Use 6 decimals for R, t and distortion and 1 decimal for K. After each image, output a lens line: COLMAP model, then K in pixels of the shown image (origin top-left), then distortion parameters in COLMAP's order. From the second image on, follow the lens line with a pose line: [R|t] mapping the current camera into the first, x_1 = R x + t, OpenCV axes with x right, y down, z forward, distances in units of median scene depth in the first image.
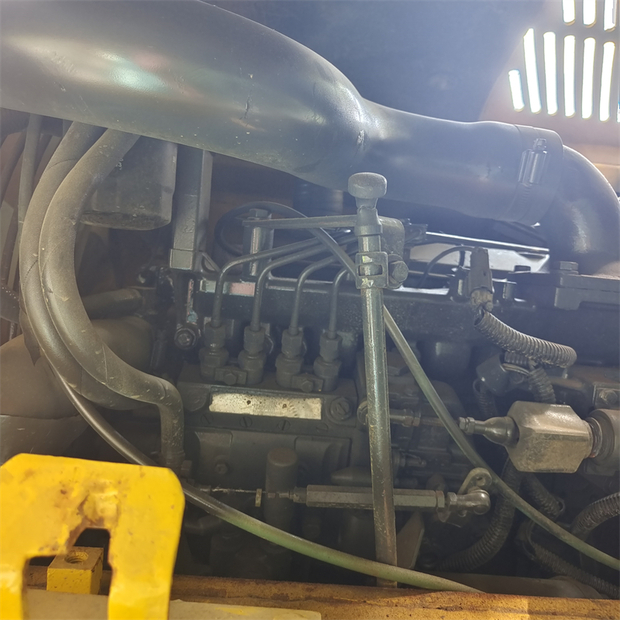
lens RADIAL K [[561.9, 0, 314.4], [0, 561.9, 307.8], [0, 0, 1]] dist [0.031572, 0.014926]
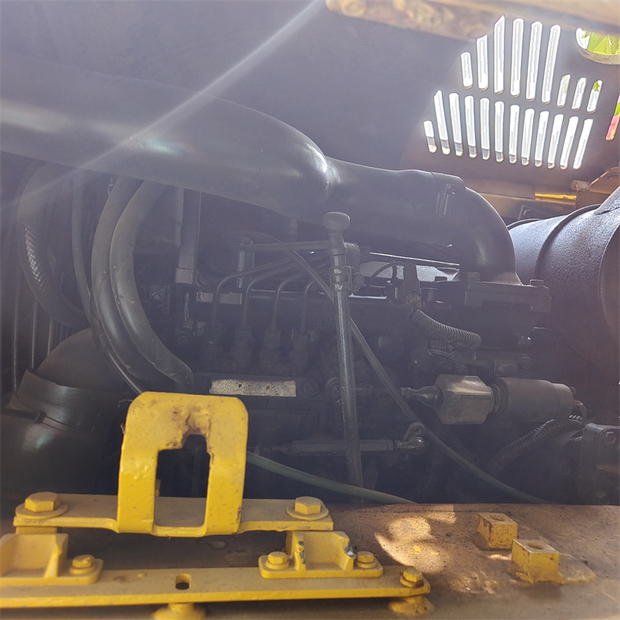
lens RADIAL K [[551.2, 0, 302.1], [0, 551.2, 307.5], [0, 0, 1]] dist [0.047841, -0.004143]
pose [[0.994021, -0.026053, 0.106036, -0.111922], [0.030091, 0.998875, -0.036663, 0.042102], [-0.104962, 0.039634, 0.993686, -0.298861]]
